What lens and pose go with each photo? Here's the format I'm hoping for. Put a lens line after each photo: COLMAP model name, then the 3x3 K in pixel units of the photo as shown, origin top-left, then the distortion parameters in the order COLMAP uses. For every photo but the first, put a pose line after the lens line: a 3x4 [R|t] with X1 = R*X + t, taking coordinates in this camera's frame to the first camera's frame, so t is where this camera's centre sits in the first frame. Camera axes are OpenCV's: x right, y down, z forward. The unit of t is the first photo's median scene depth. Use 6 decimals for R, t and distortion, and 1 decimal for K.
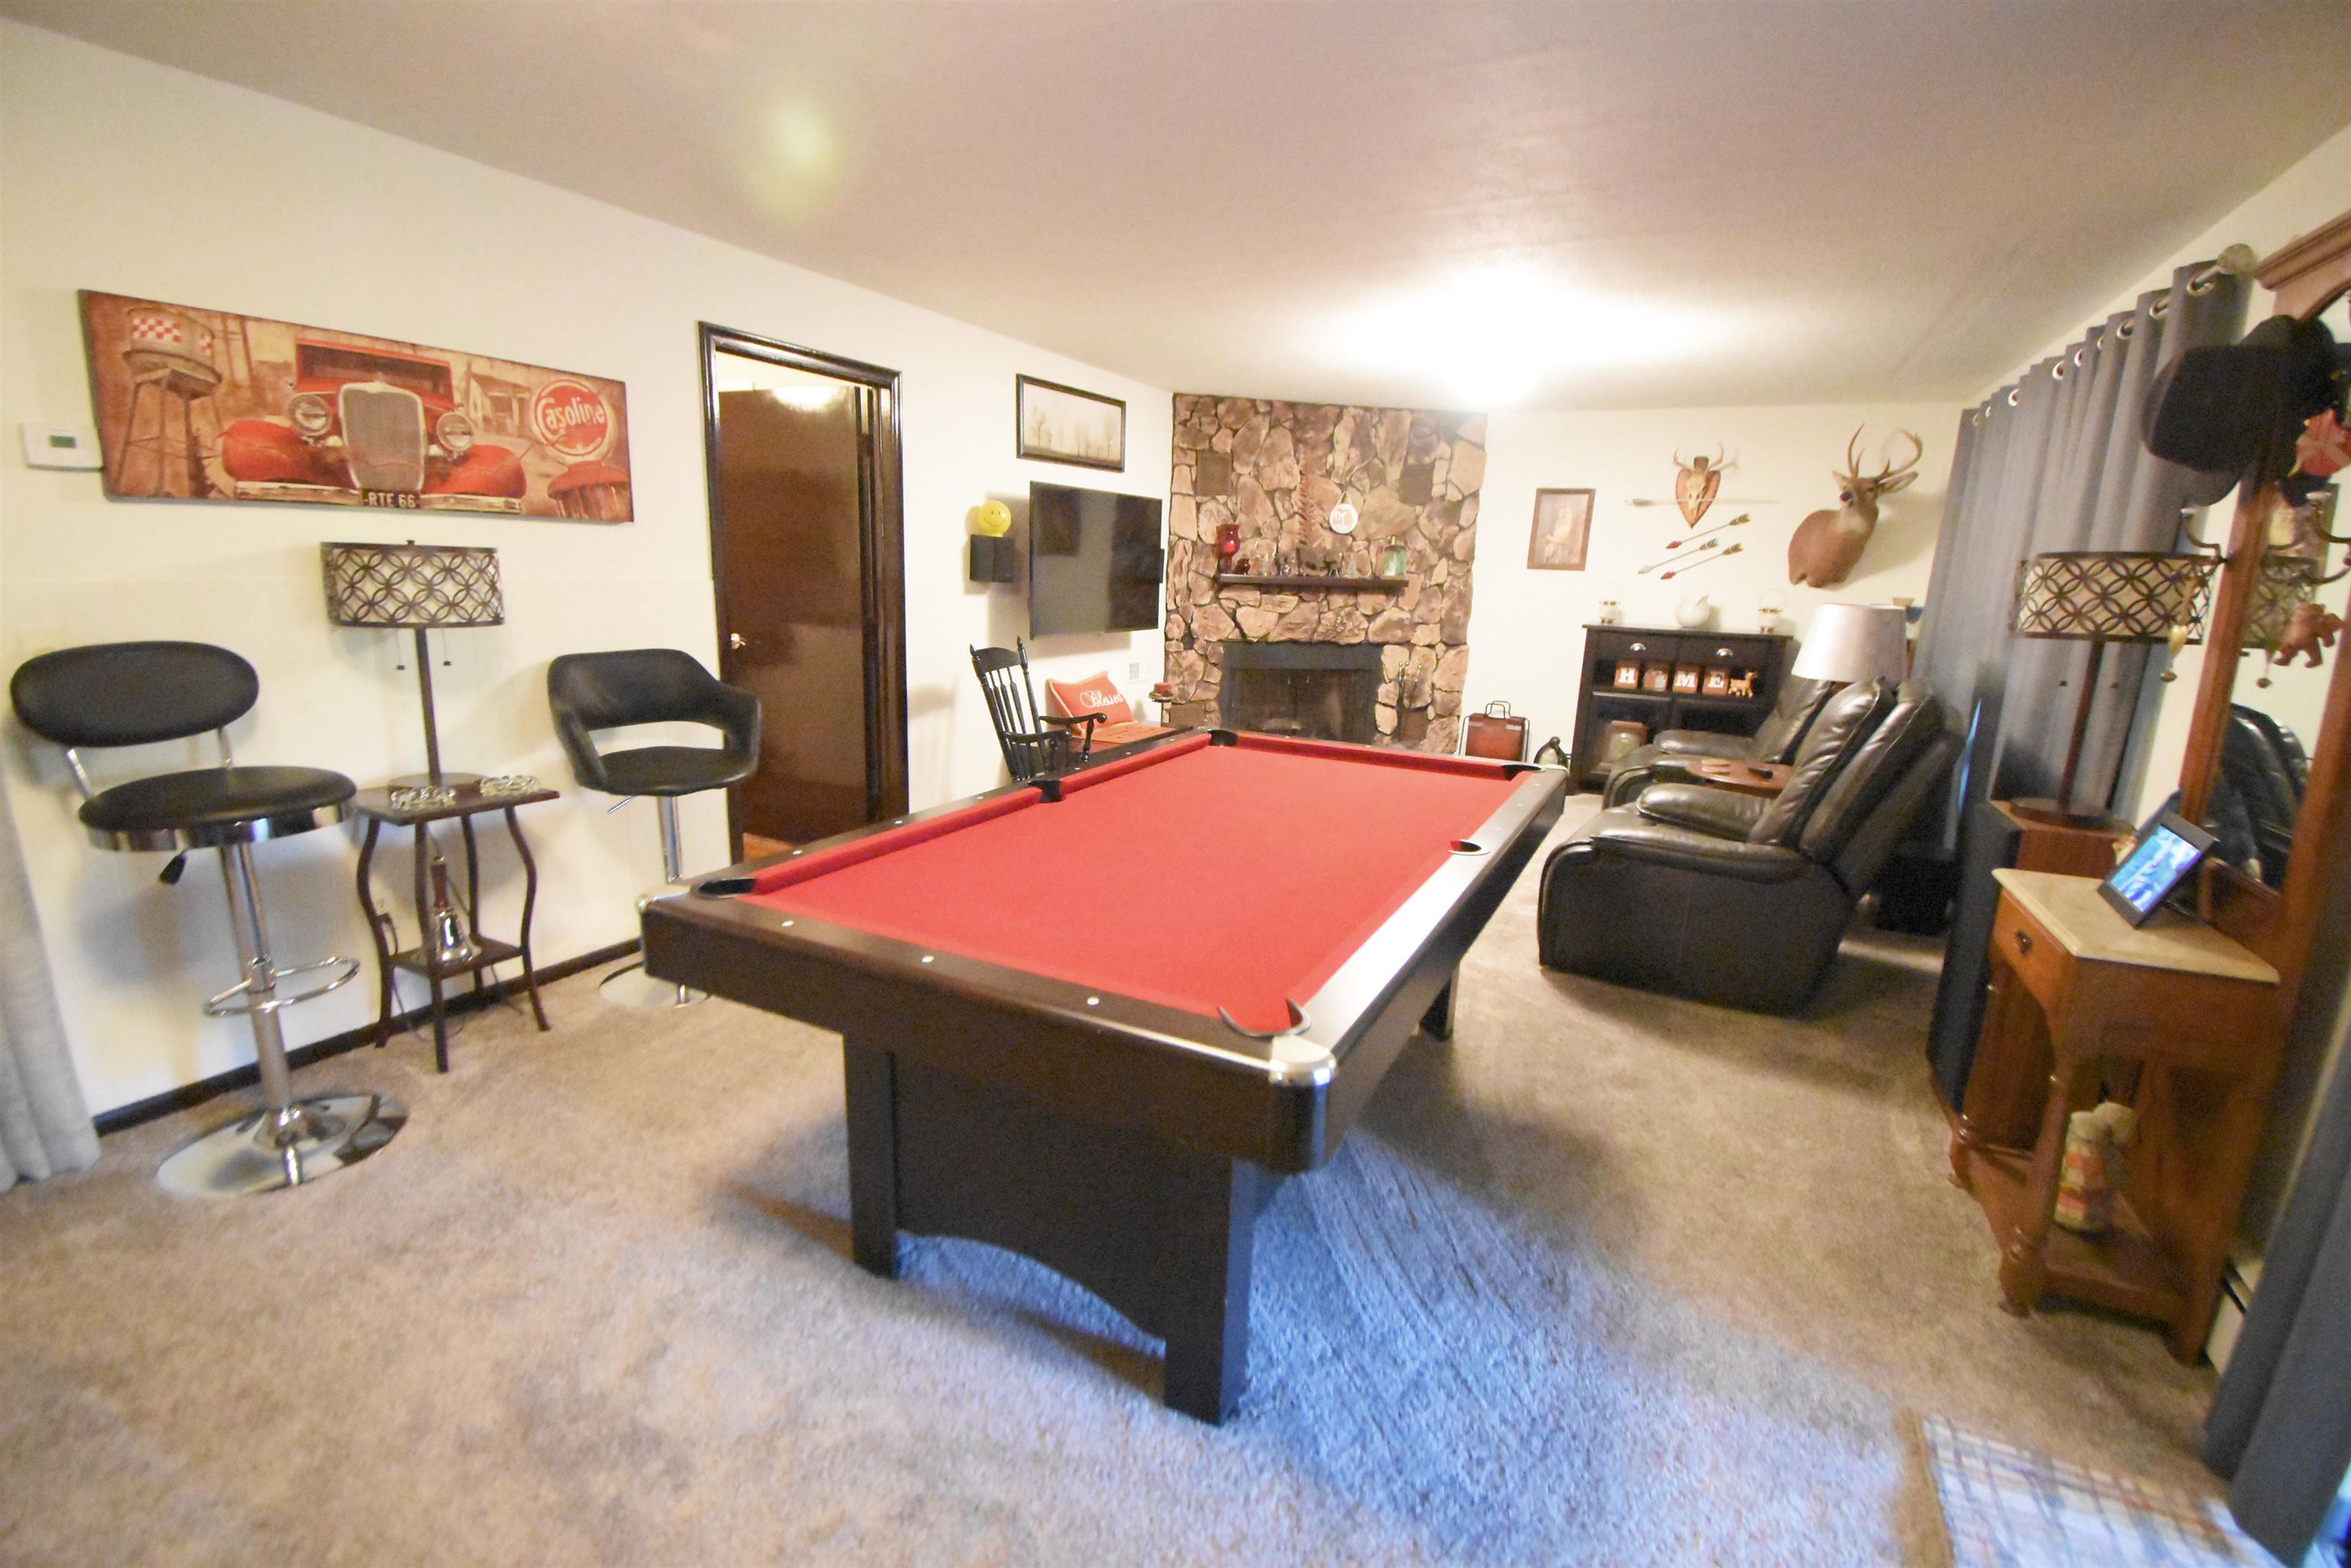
lens RADIAL K [[1023.6, 0, 1165.6], [0, 1023.6, 779.1], [0, 0, 1]] dist [-0.003134, -0.000269]
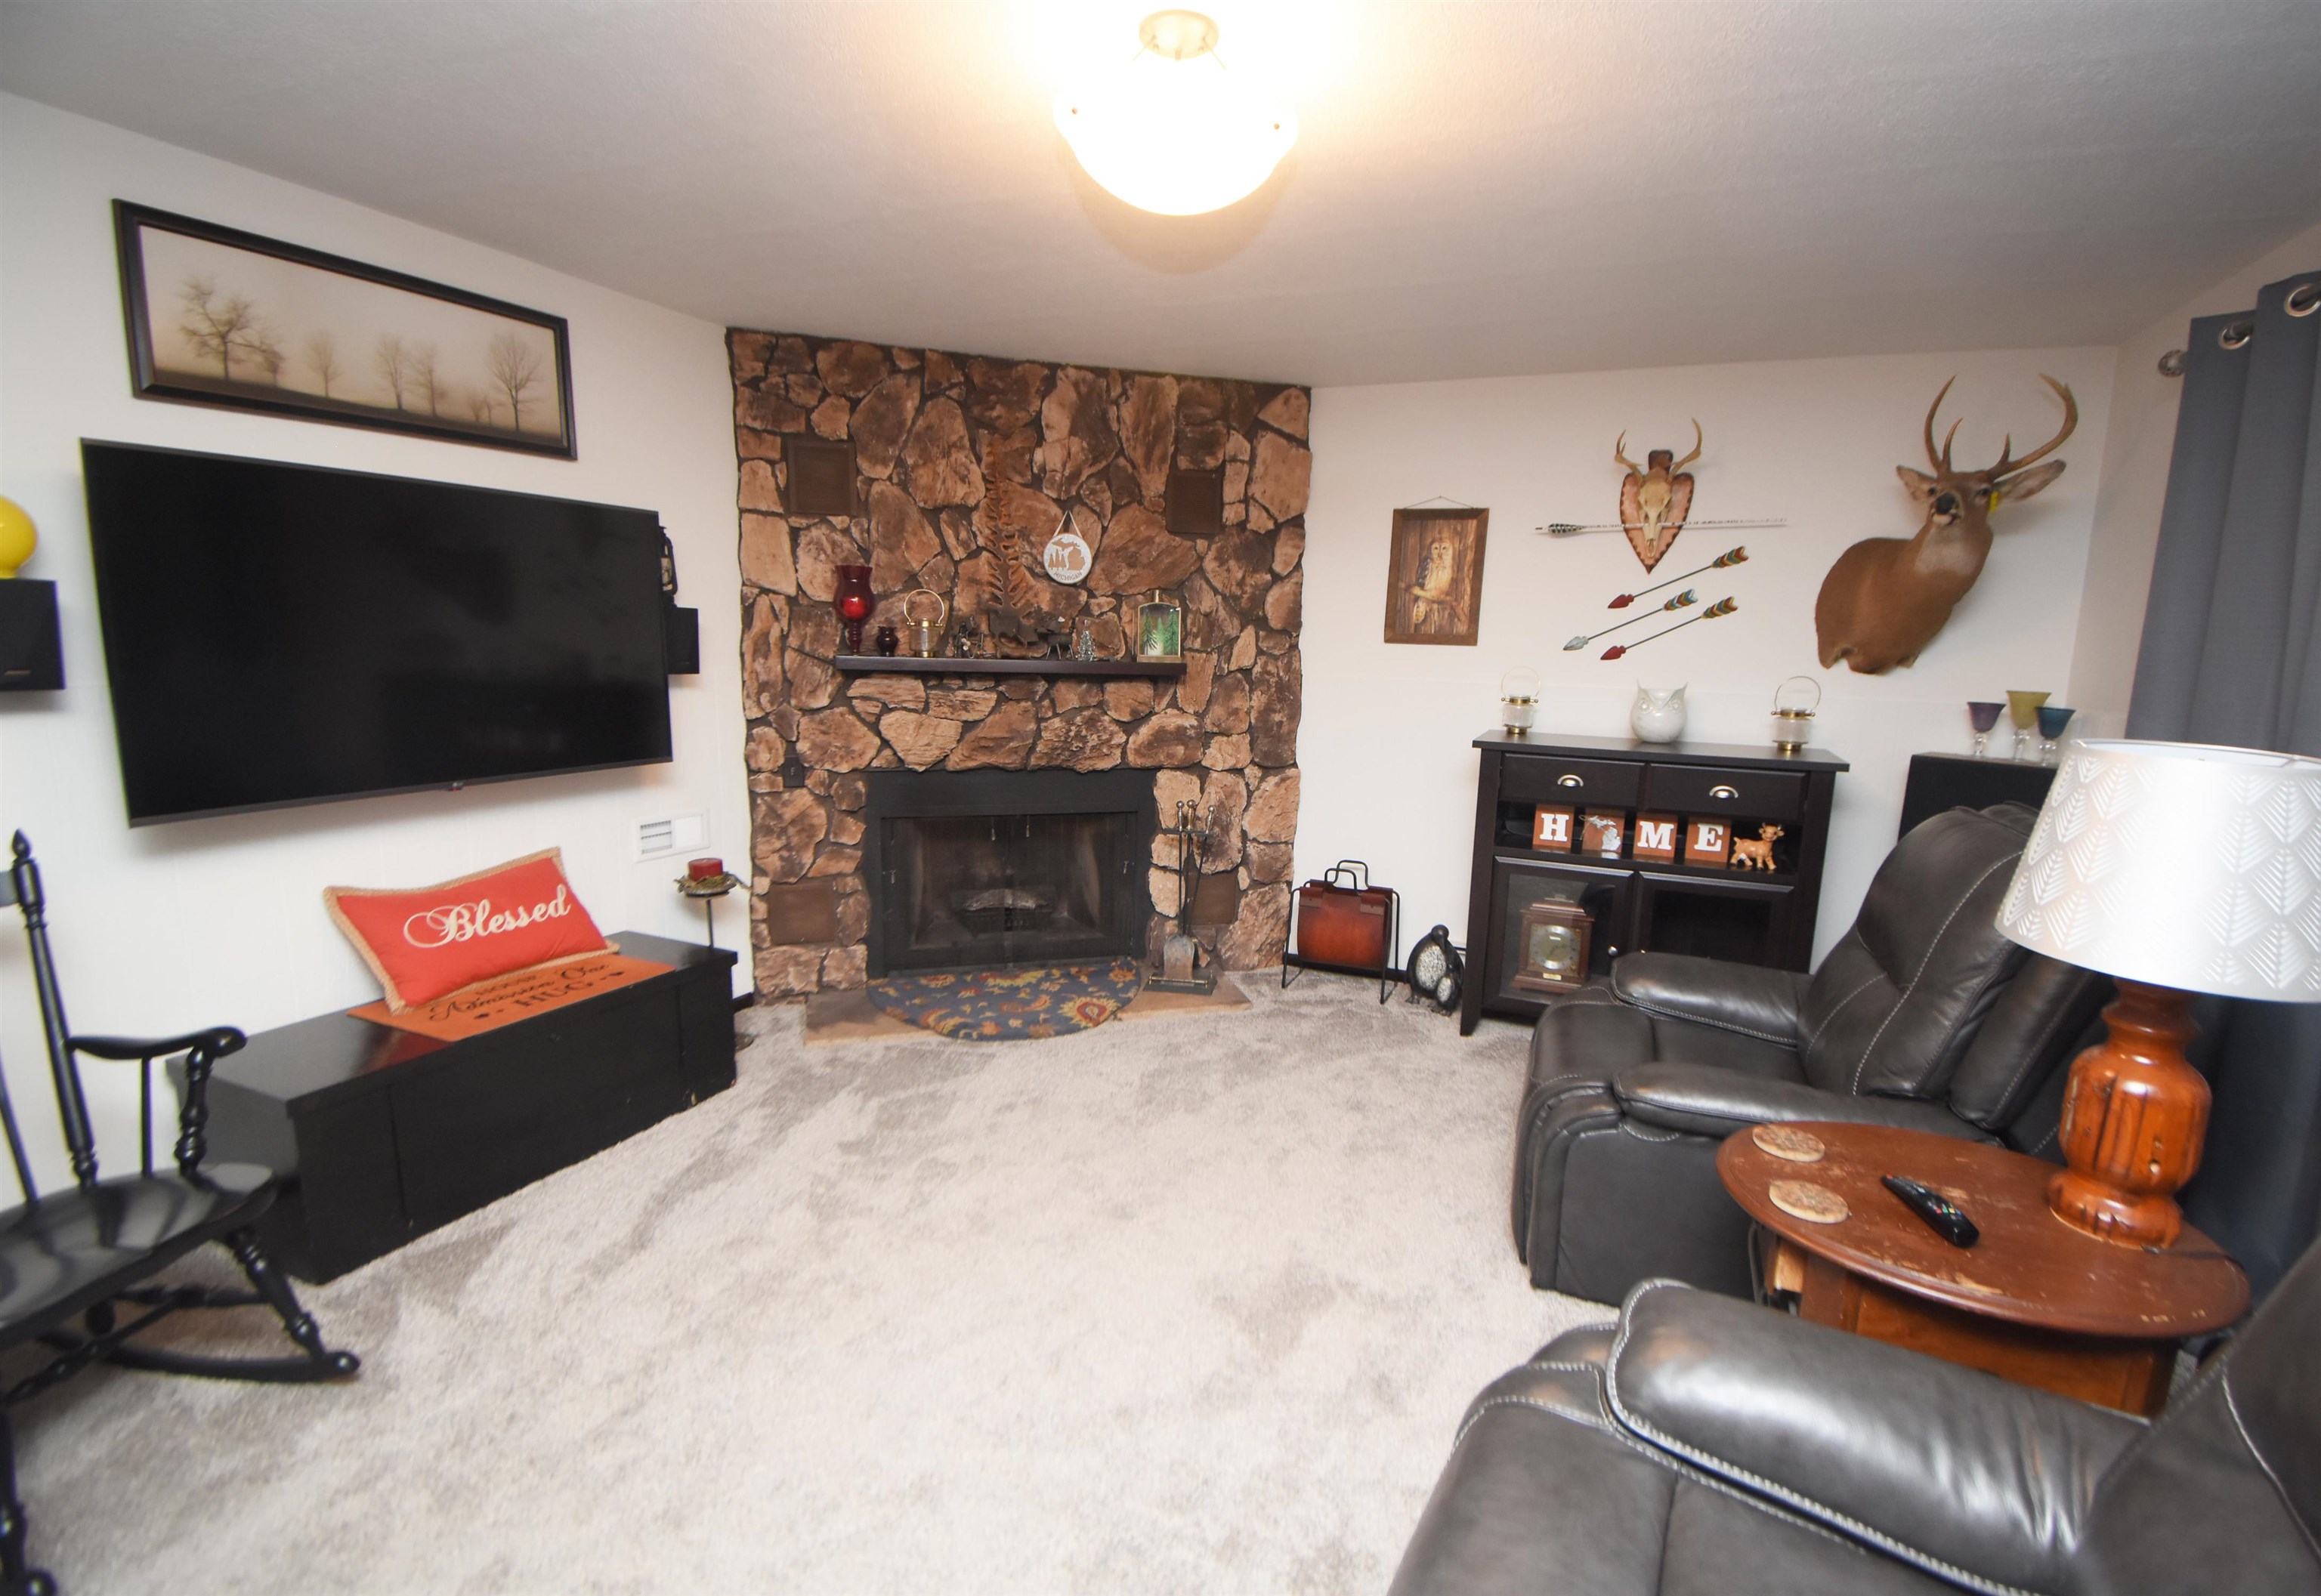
lens RADIAL K [[1113.0, 0, 1165.5], [0, 1113.0, 795.1], [0, 0, 1]] dist [-0.002939, -0.001541]
pose [[0.996142, -0.016468, 0.086202, 0.172030], [0.022286, 0.997506, -0.066973, -0.077617], [-0.084884, 0.068635, 0.994024, 0.377751]]
